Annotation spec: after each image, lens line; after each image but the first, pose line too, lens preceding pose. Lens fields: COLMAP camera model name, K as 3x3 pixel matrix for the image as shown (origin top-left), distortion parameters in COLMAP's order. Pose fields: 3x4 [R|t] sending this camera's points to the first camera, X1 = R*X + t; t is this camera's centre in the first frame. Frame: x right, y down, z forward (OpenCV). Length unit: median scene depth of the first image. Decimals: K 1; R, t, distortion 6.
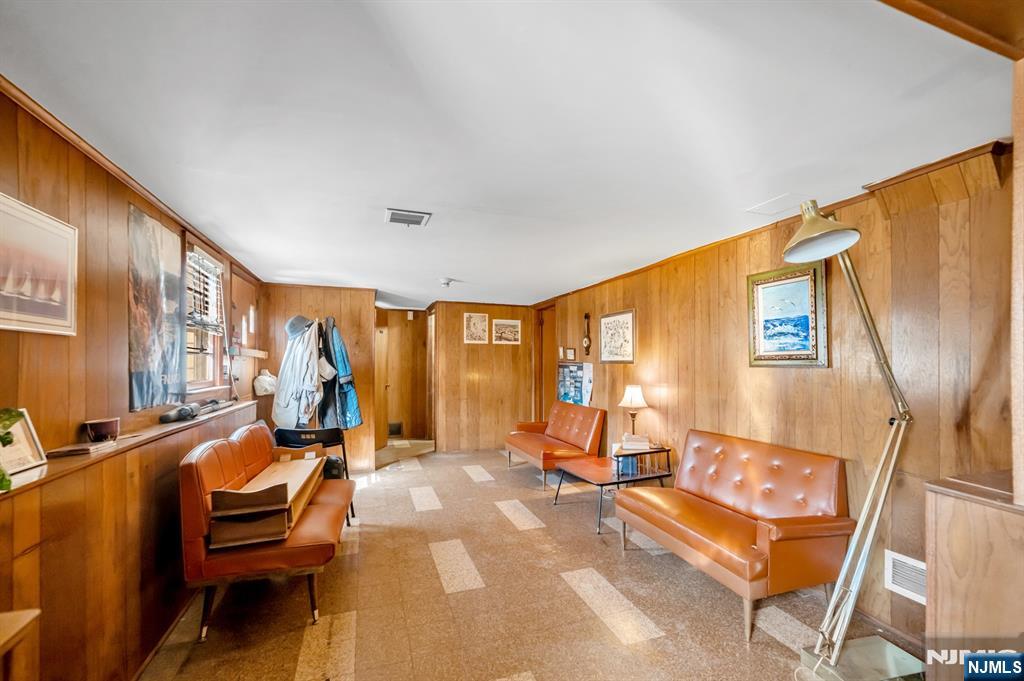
lens RADIAL K [[422.2, 0, 513.1], [0, 422.2, 360.2], [0, 0, 1]] dist [-0.001724, -0.000095]
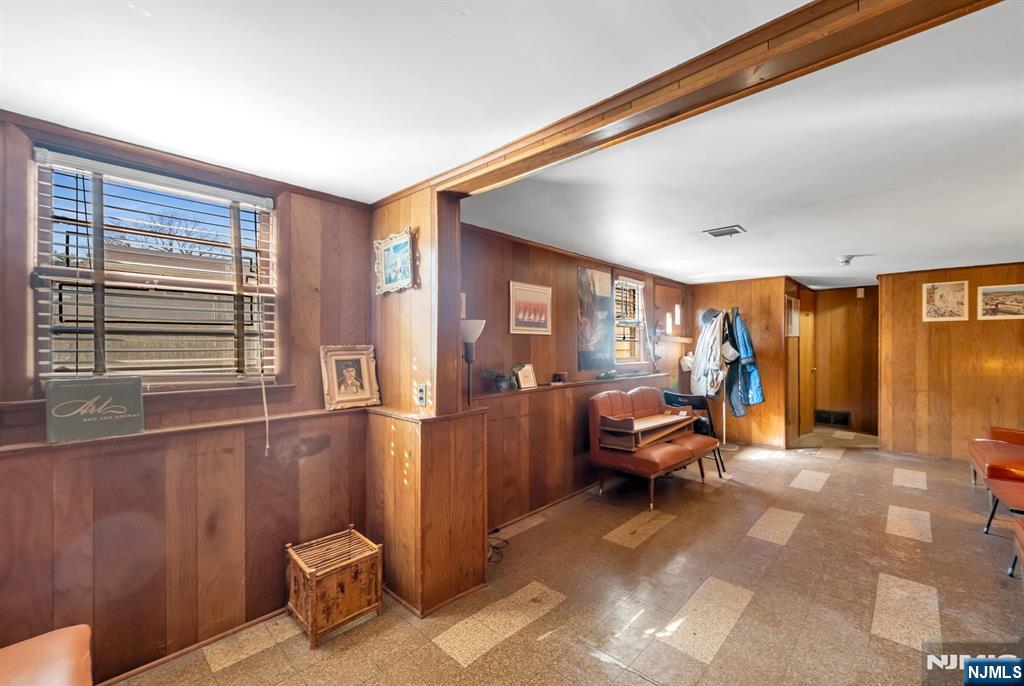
lens RADIAL K [[419.9, 0, 512.0], [0, 419.9, 343.0], [0, 0, 1]] dist [0.000554, 0.000193]
pose [[0.452265, -0.009384, -0.891834, 0.348913], [0.006711, 0.999952, -0.007118, 0.001193], [0.891858, -0.002766, 0.452307, -0.084438]]
